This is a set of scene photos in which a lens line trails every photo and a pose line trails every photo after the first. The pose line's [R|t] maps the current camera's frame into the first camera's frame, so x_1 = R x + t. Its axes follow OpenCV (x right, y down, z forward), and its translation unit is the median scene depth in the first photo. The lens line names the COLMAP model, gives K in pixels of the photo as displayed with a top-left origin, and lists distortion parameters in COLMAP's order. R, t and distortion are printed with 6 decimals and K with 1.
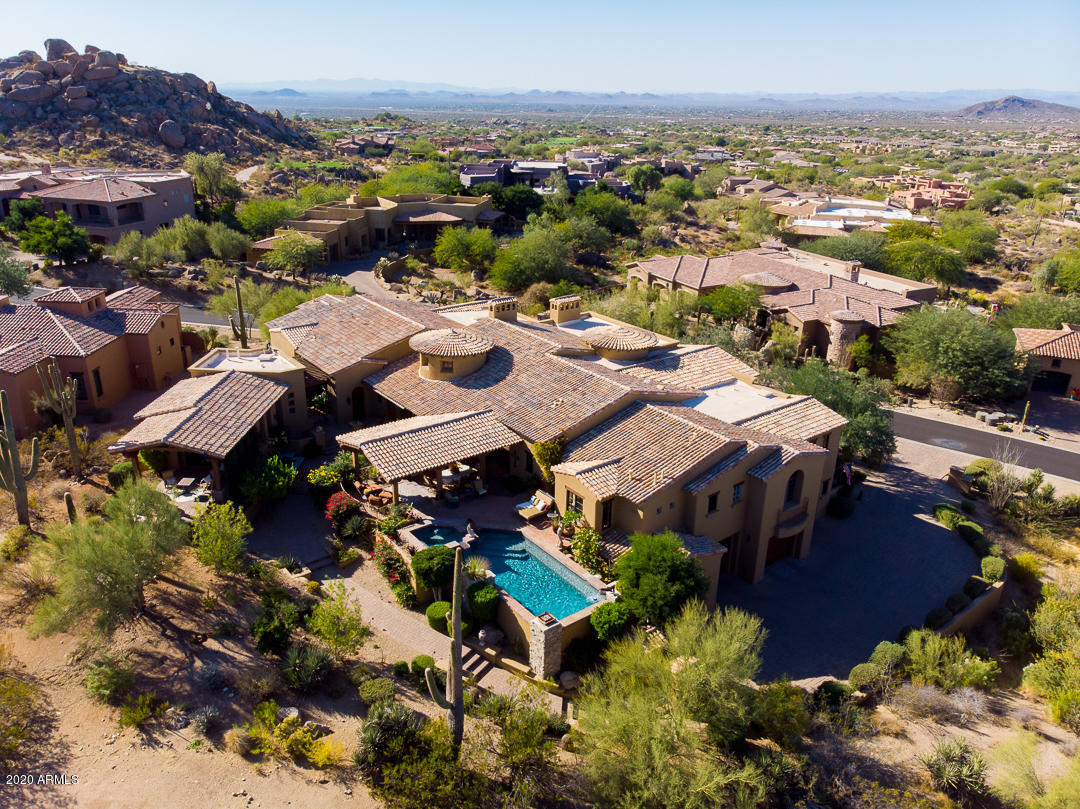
lens RADIAL K [[792.5, 0, 540.3], [0, 792.5, 403.4], [0, 0, 1]] dist [-0.013408, 0.031368]
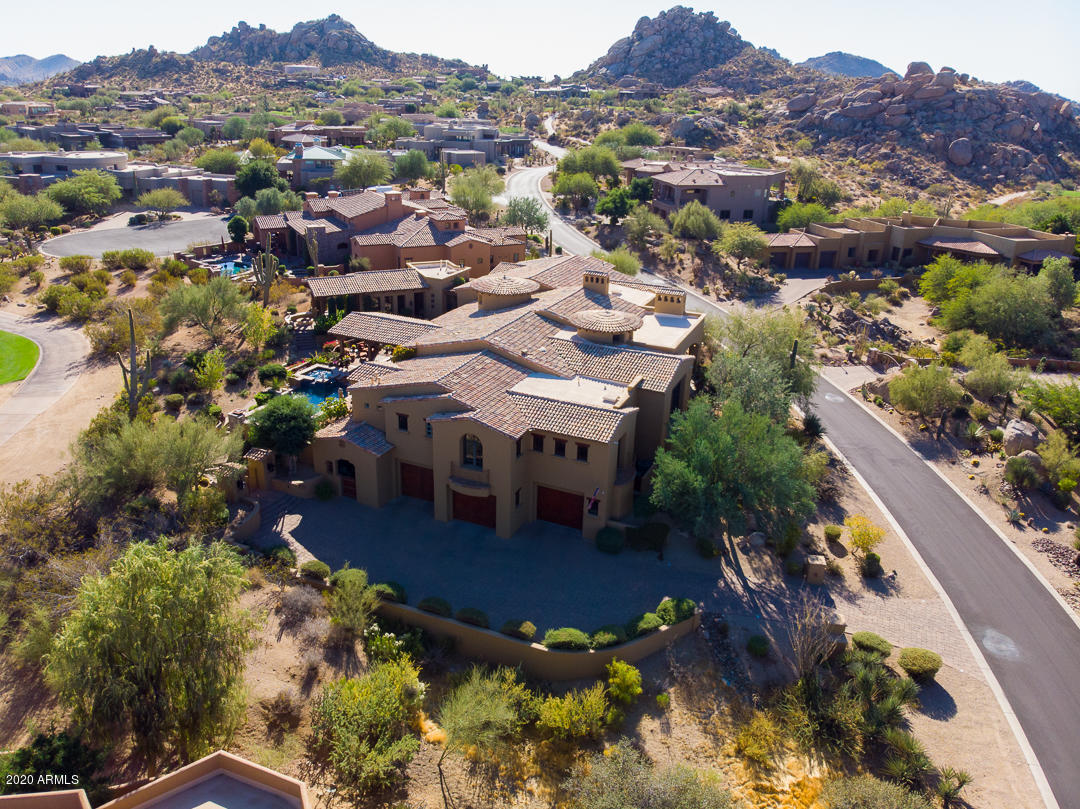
lens RADIAL K [[792.5, 0, 540.3], [0, 792.5, 403.4], [0, 0, 1]] dist [-0.013408, 0.031368]
pose [[0.477157, 0.323089, -0.817273, 0.624588], [-0.345129, 0.924145, 0.163837, -0.081239], [0.808212, 0.203889, 0.552469, 0.247561]]
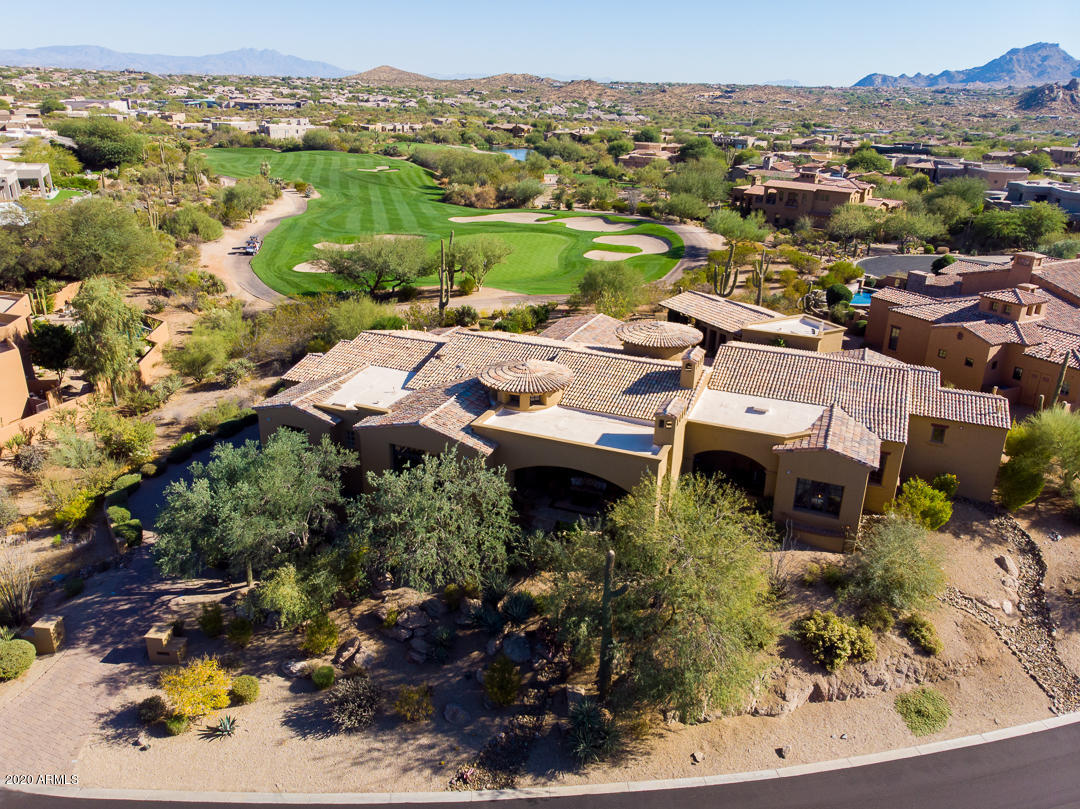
lens RADIAL K [[809.3, 0, 540.8], [0, 809.3, 403.6], [0, 0, 1]] dist [-0.014125, 0.033635]
pose [[-0.862960, 0.145763, -0.483791, 0.323593], [-0.227010, 0.743558, 0.628957, -0.384968], [0.451405, 0.652590, -0.608571, 1.006951]]
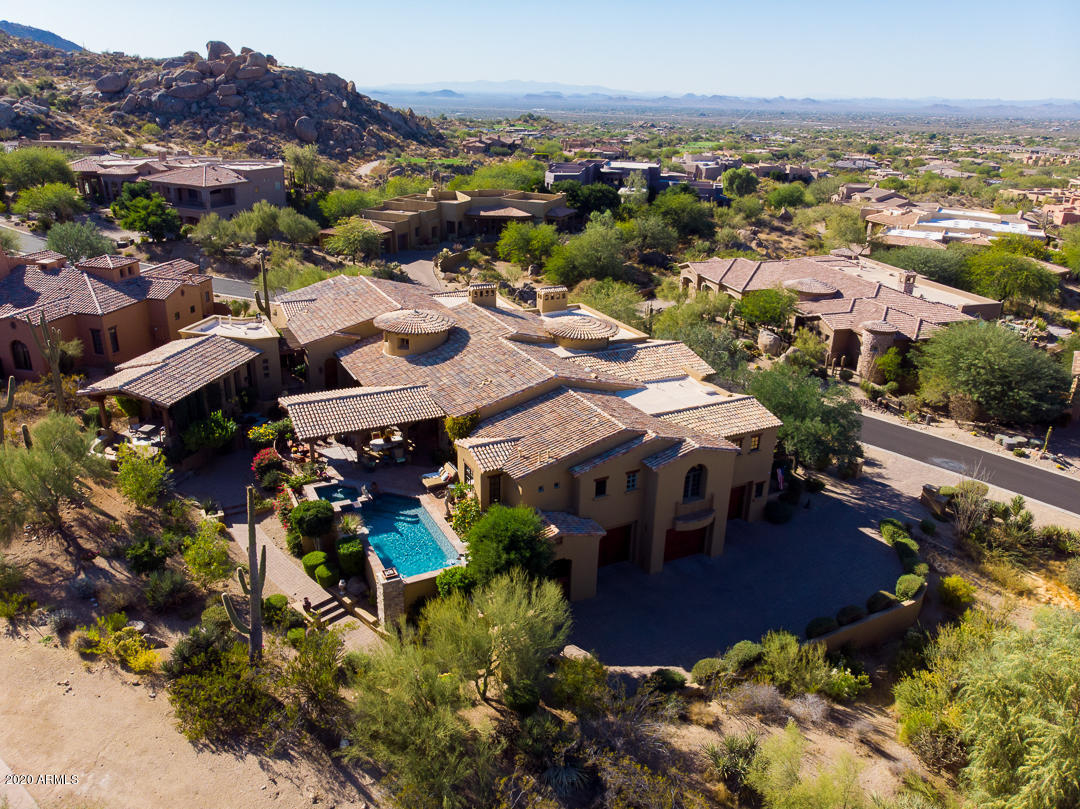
lens RADIAL K [[797.2, 0, 540.9], [0, 797.2, 400.5], [0, 0, 1]] dist [-0.012869, 0.032743]
pose [[0.983973, 0.073404, -0.162506, 0.146792], [-0.074753, 0.997200, -0.002195, 0.010975], [0.161890, 0.014308, 0.986705, -0.011321]]
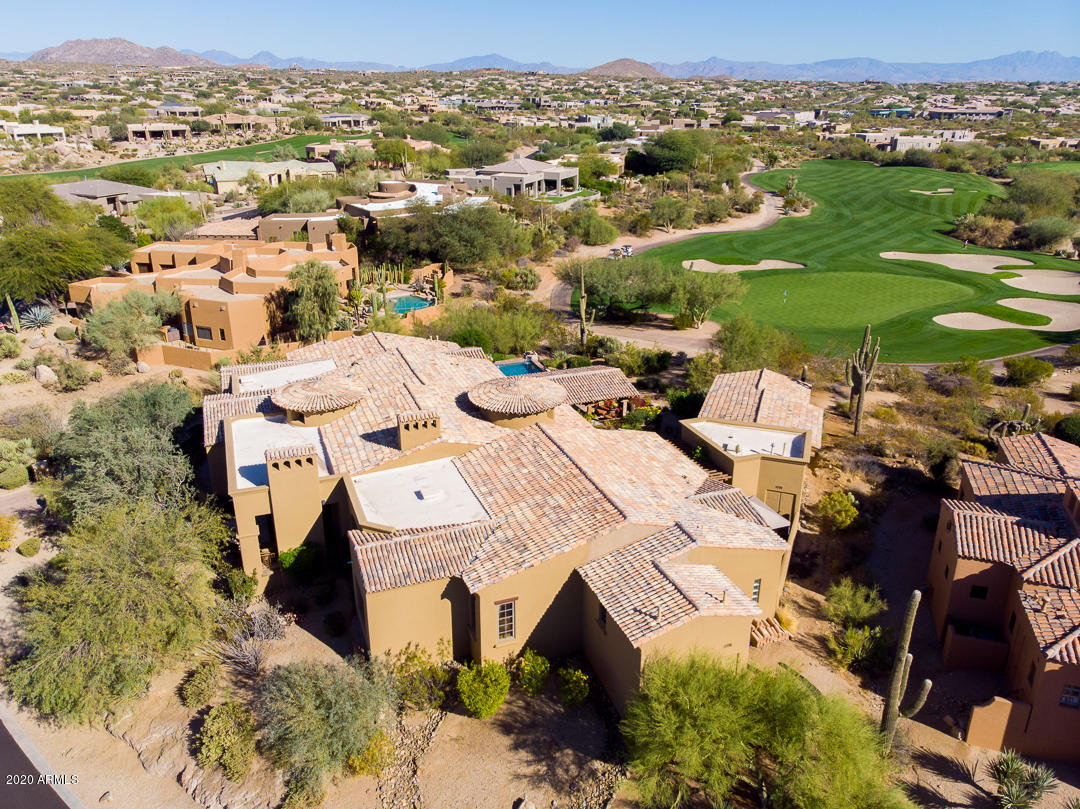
lens RADIAL K [[813.6, 0, 541.1], [0, 813.6, 406.1], [0, 0, 1]] dist [-0.014453, 0.034583]
pose [[-0.958248, -0.128818, 0.255279, -0.231555], [0.083681, 0.727348, 0.681148, -0.426582], [-0.273420, 0.674070, -0.686200, 1.016906]]
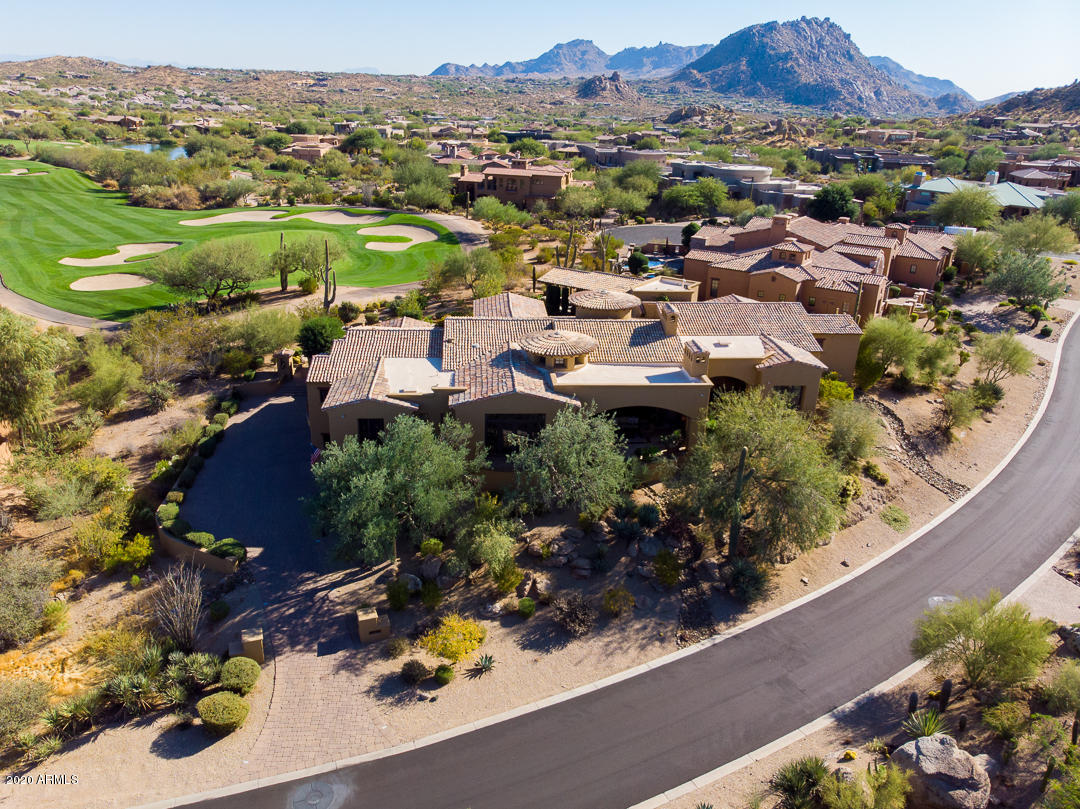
lens RADIAL K [[805.2, 0, 540.7], [0, 805.2, 404.5], [0, 0, 1]] dist [-0.013161, 0.030917]
pose [[-0.539370, 0.275515, -0.795720, 0.601078], [-0.353287, 0.783732, 0.510836, -0.340597], [0.764374, 0.556647, -0.325386, 0.886694]]
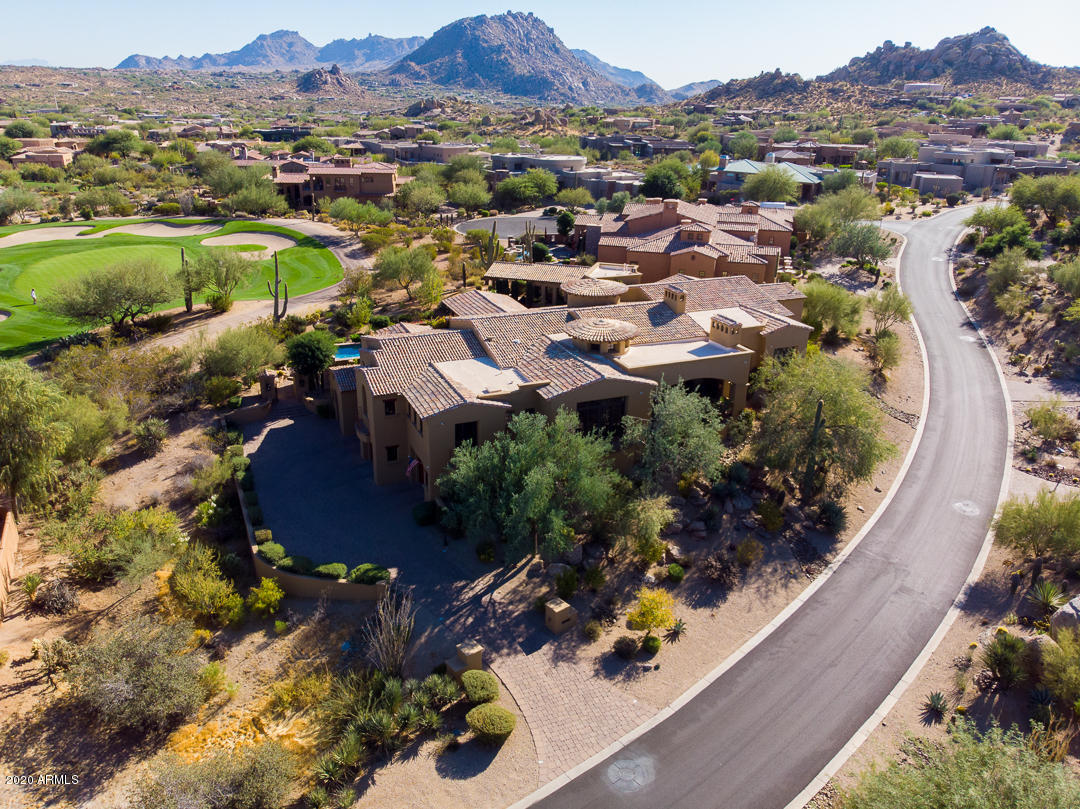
lens RADIAL K [[805.2, 0, 540.7], [0, 805.2, 404.5], [0, 0, 1]] dist [-0.013161, 0.030917]
pose [[-0.241274, 0.333310, -0.911423, 0.720614], [-0.387129, 0.828150, 0.405339, -0.258065], [0.889898, 0.450635, -0.070777, 0.690124]]
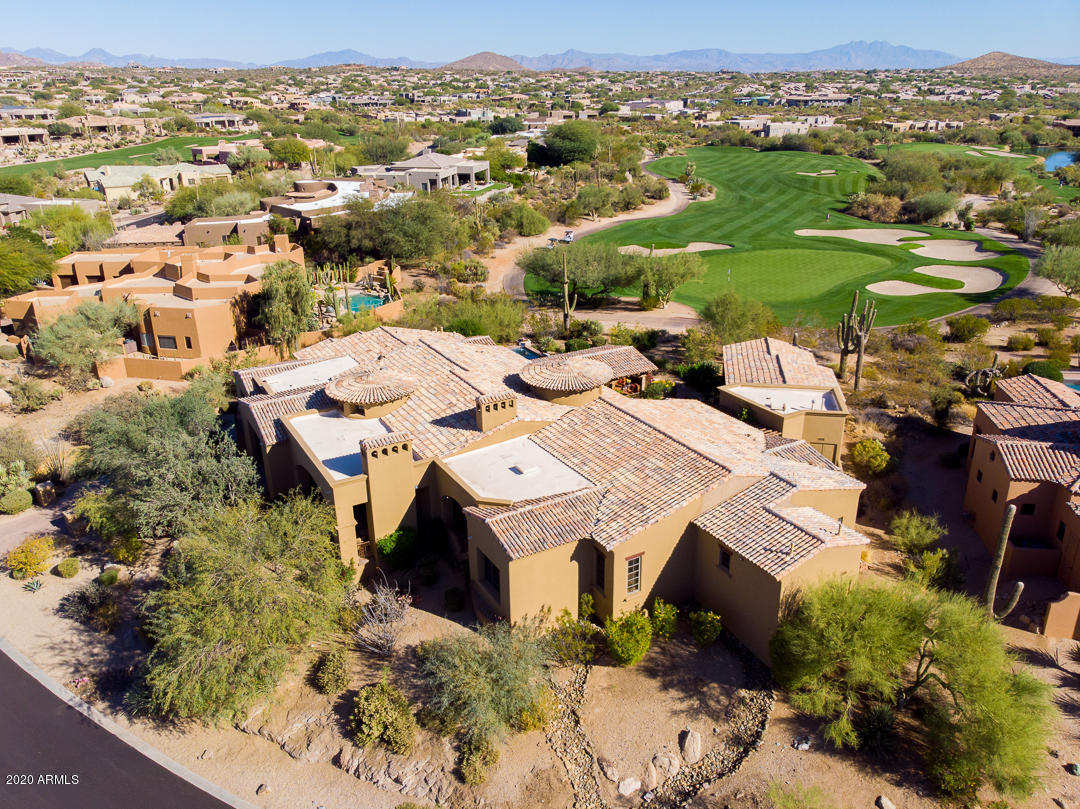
lens RADIAL K [[819.1, 0, 541.4], [0, 819.1, 404.7], [0, 0, 1]] dist [-0.012259, 0.032093]
pose [[-0.991463, -0.057407, 0.117067, -0.123112], [0.039937, 0.720989, 0.691795, -0.445063], [-0.124118, 0.690565, -0.712541, 1.070589]]
